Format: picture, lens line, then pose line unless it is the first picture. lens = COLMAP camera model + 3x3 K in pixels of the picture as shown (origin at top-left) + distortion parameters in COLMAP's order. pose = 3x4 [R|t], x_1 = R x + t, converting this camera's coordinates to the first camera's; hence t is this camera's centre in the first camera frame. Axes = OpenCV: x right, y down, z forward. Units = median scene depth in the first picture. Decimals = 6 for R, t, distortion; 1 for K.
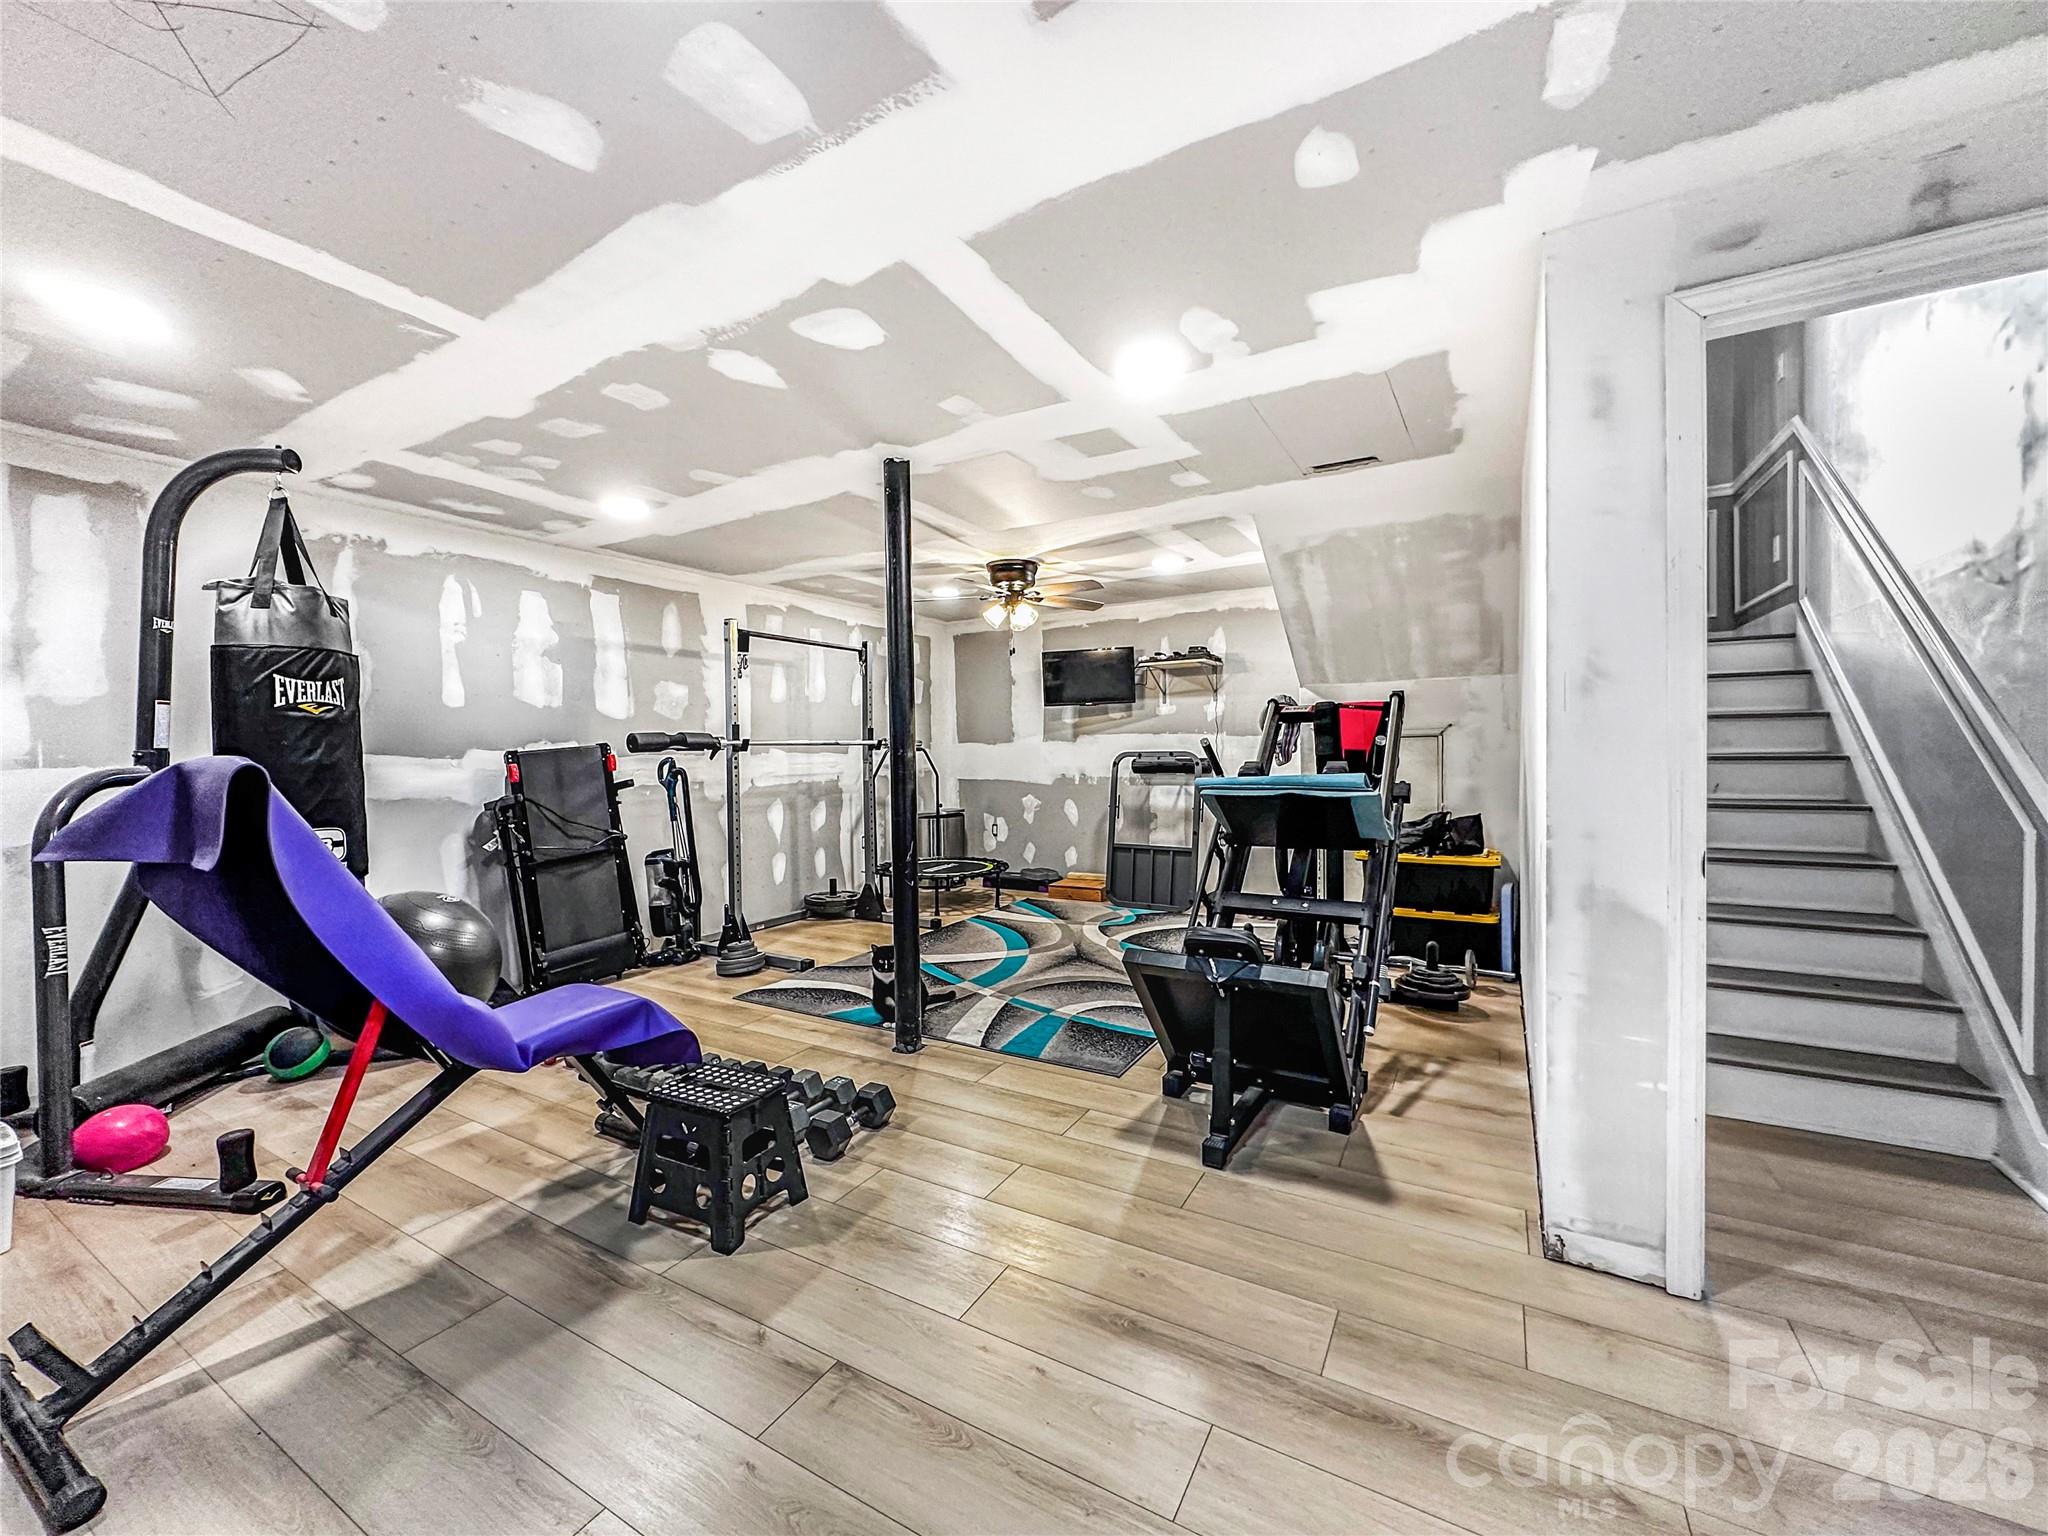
lens RADIAL K [[837.4, 0, 1018.3], [0, 837.4, 767.0], [0, 0, 1]] dist [-0.000261, 0.000136]
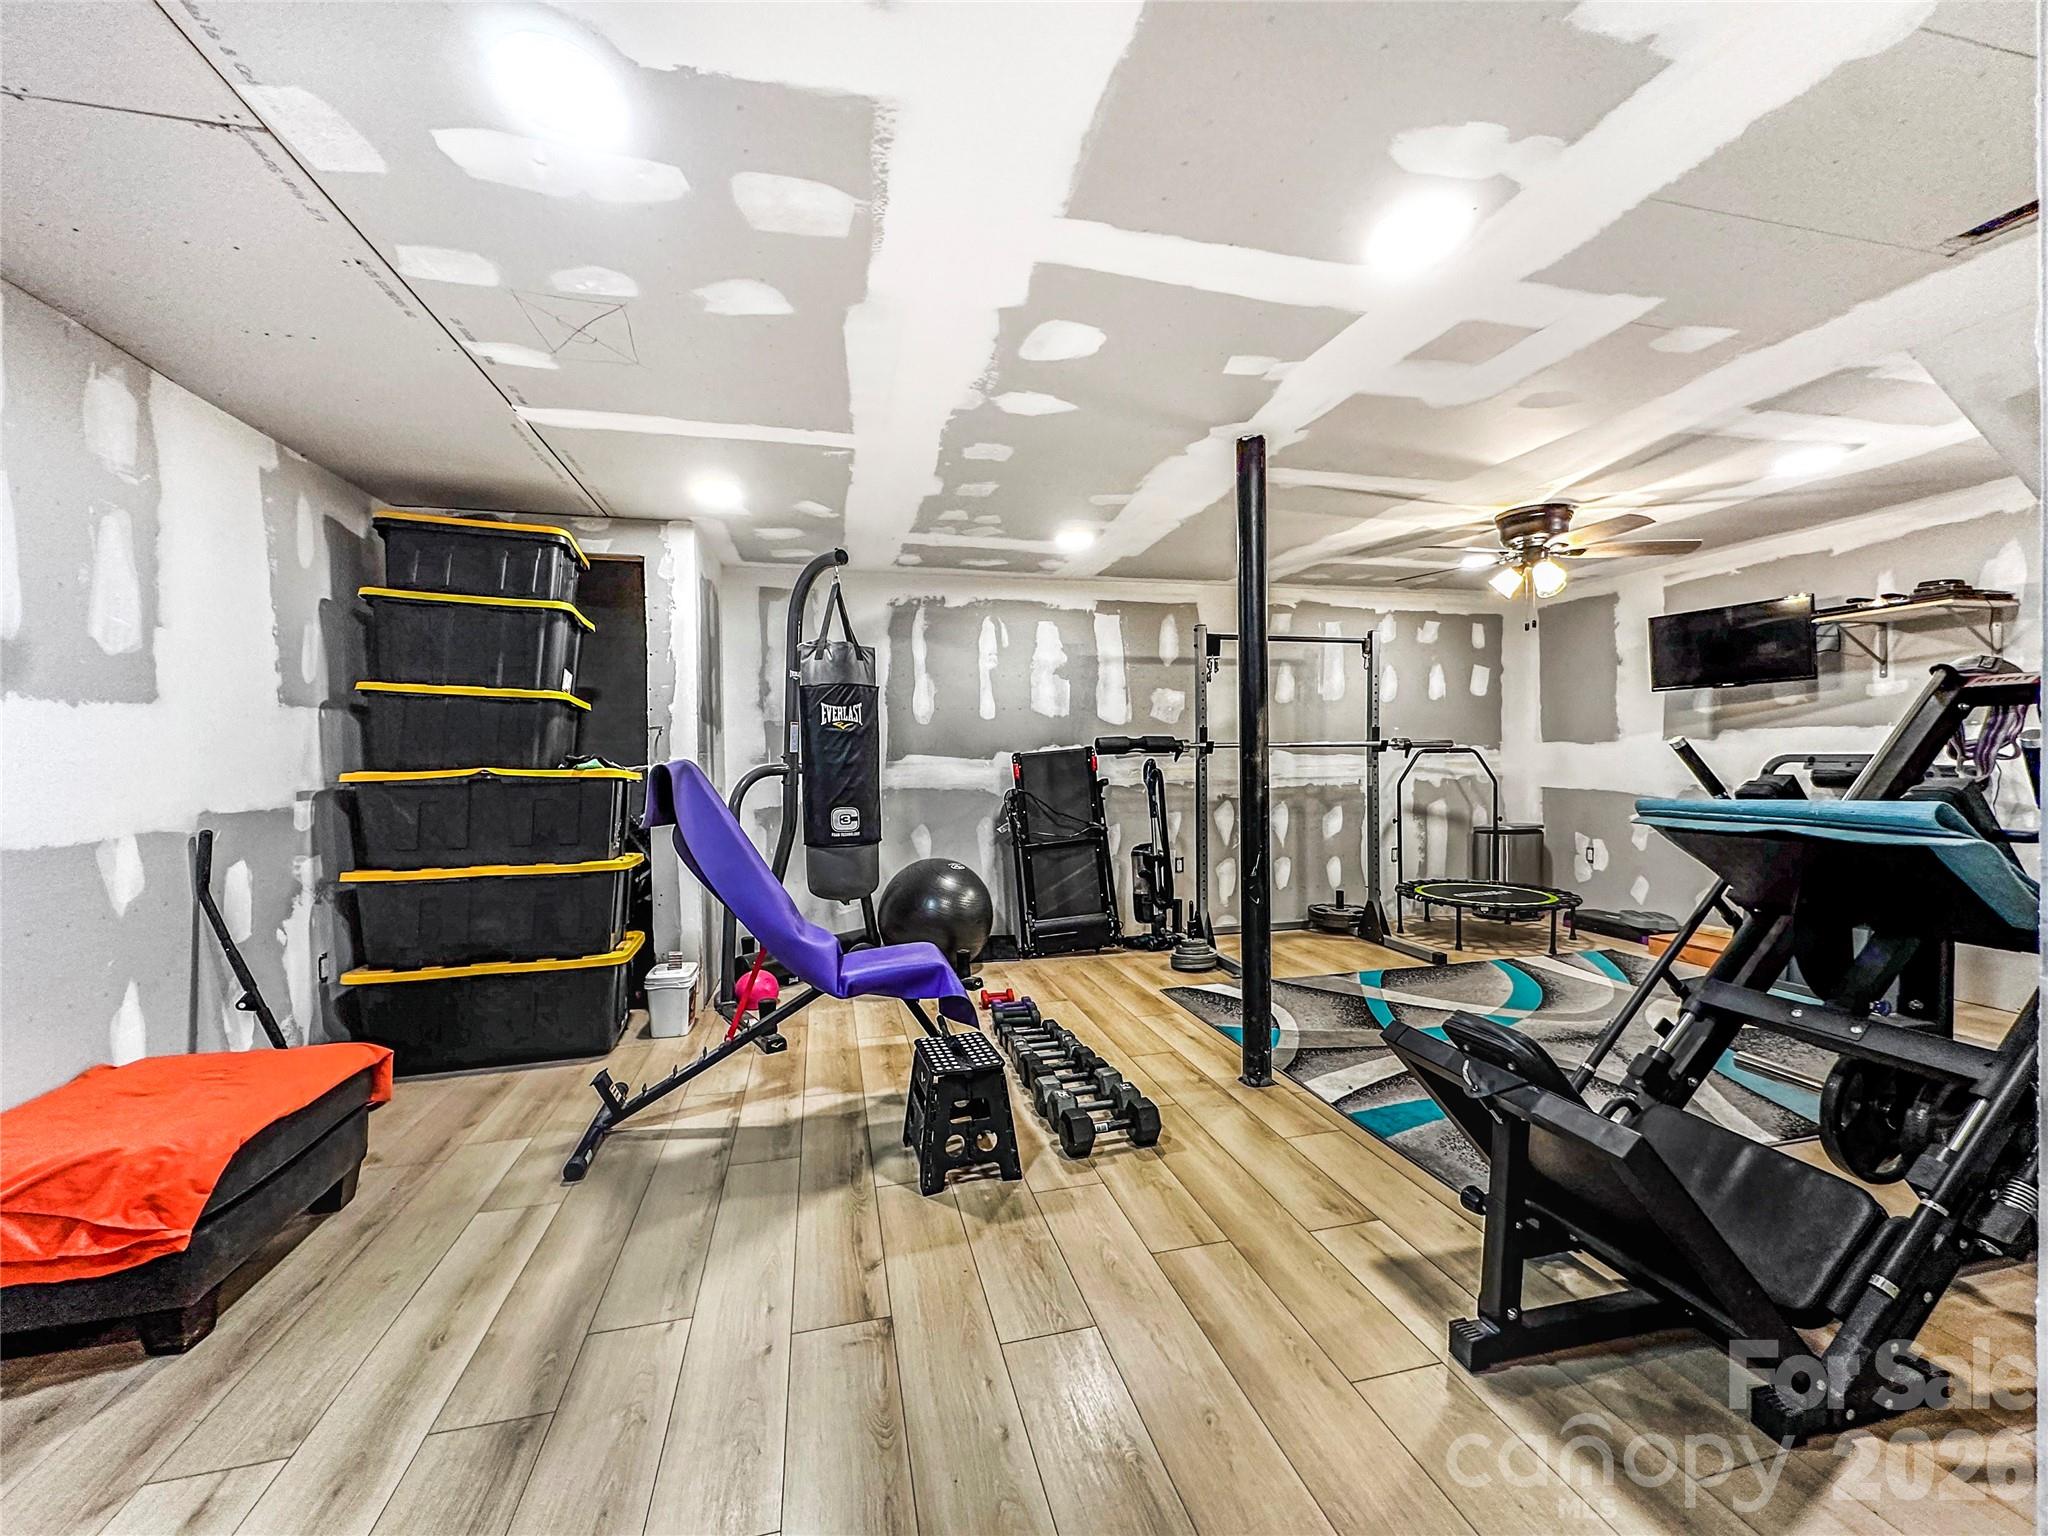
lens RADIAL K [[831.2, 0, 1024.0], [0, 831.2, 768.0], [0, 0, 1]] dist [-0.002865, -0.000174]
pose [[0.682350, 0.015406, -0.730863, 0.293382], [-0.012904, 0.999876, 0.009029, -0.008299], [0.730911, 0.003270, 0.682464, 0.164219]]
